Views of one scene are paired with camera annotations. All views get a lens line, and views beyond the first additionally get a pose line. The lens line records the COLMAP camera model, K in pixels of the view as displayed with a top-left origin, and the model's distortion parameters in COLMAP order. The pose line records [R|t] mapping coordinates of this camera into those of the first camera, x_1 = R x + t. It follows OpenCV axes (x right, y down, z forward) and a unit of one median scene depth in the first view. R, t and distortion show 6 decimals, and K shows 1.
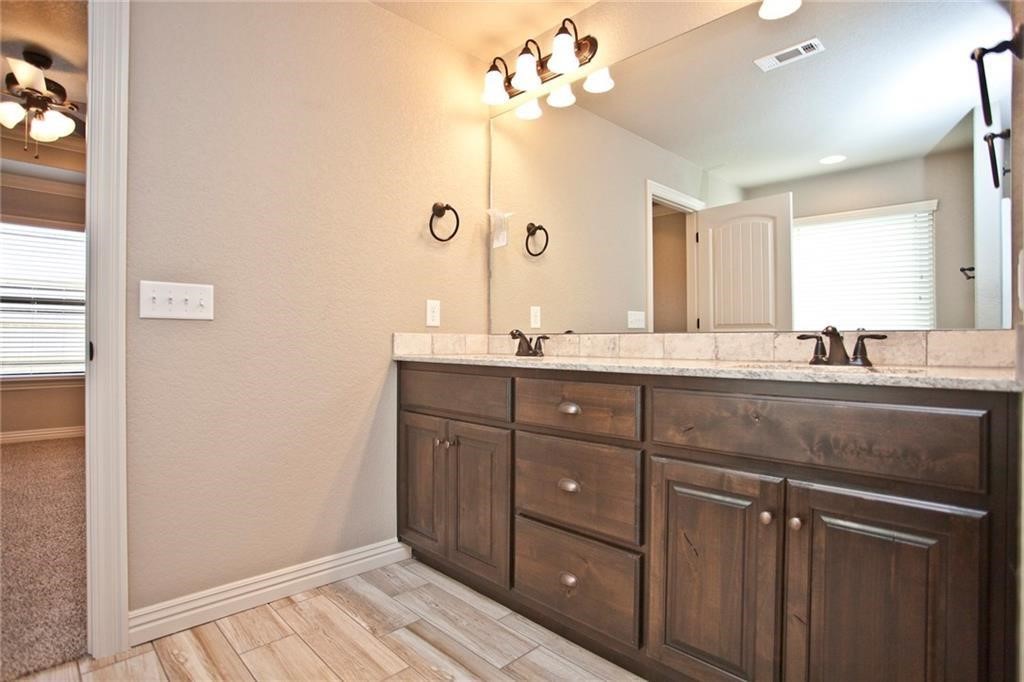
lens RADIAL K [[494.0, 0, 509.7], [0, 494.0, 337.5], [0, 0, 1]] dist [-0.057655, 0.015714]
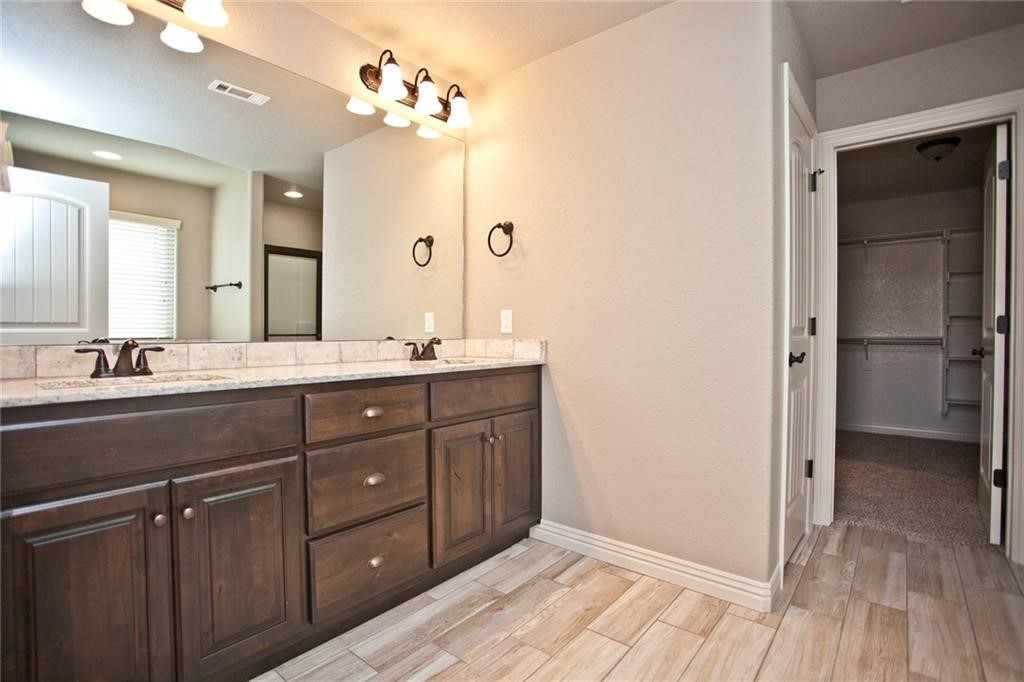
lens RADIAL K [[494.0, 0, 509.8], [0, 494.0, 340.8], [0, 0, 1]] dist [-0.057655, 0.015714]
pose [[-0.064051, -0.018842, 0.997769, -0.968776], [-0.005172, 0.999815, 0.018549, -0.040163], [-0.997933, -0.003972, -0.064137, 0.722719]]
